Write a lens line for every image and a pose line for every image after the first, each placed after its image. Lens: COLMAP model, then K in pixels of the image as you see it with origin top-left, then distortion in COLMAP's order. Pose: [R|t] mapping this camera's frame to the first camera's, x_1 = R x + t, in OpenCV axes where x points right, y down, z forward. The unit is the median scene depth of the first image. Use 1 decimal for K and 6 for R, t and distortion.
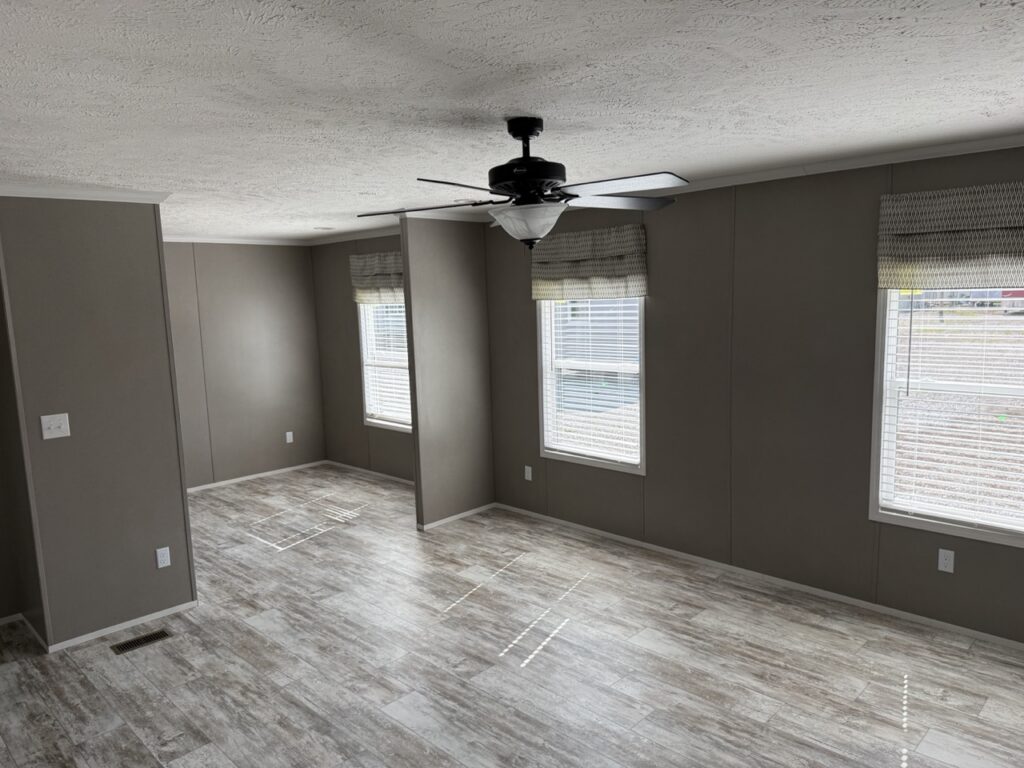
lens RADIAL K [[715.1, 0, 529.3], [0, 715.1, 405.4], [0, 0, 1]] dist [0.027334, -0.025136]
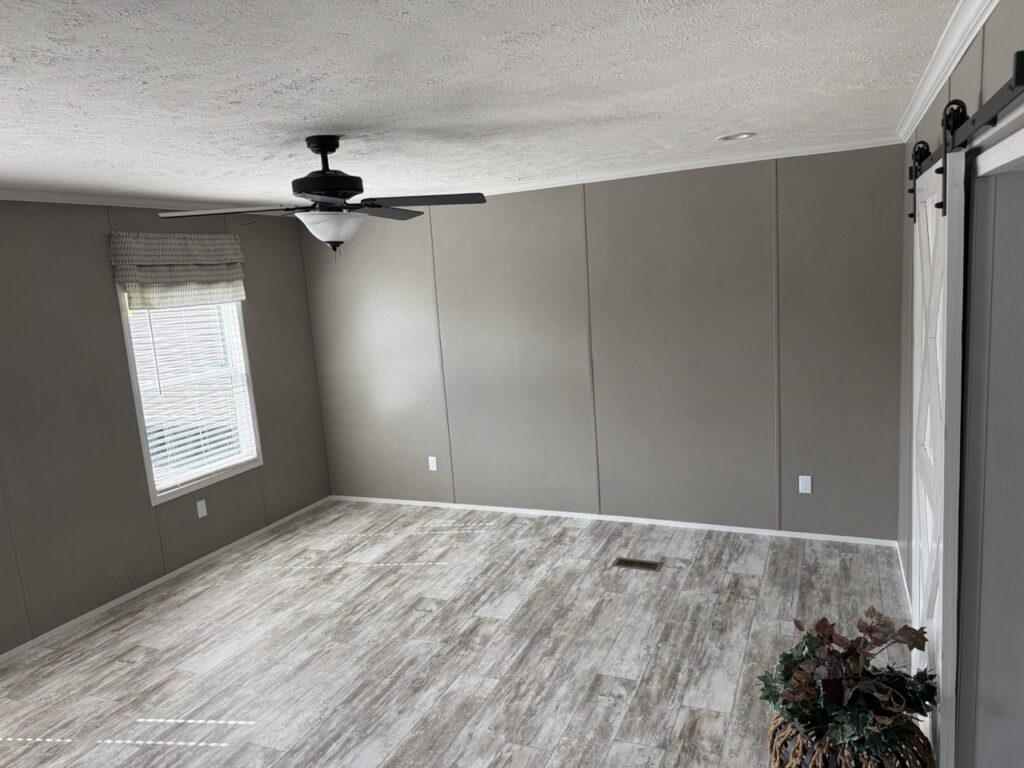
lens RADIAL K [[715.1, 0, 509.2], [0, 715.1, 384.5], [0, 0, 1]] dist [0.027334, -0.025136]
pose [[-0.340180, -0.083722, 0.936626, -0.963150], [0.230529, 0.958211, 0.169379, -0.113539], [-0.911665, 0.273538, -0.306664, 0.936825]]
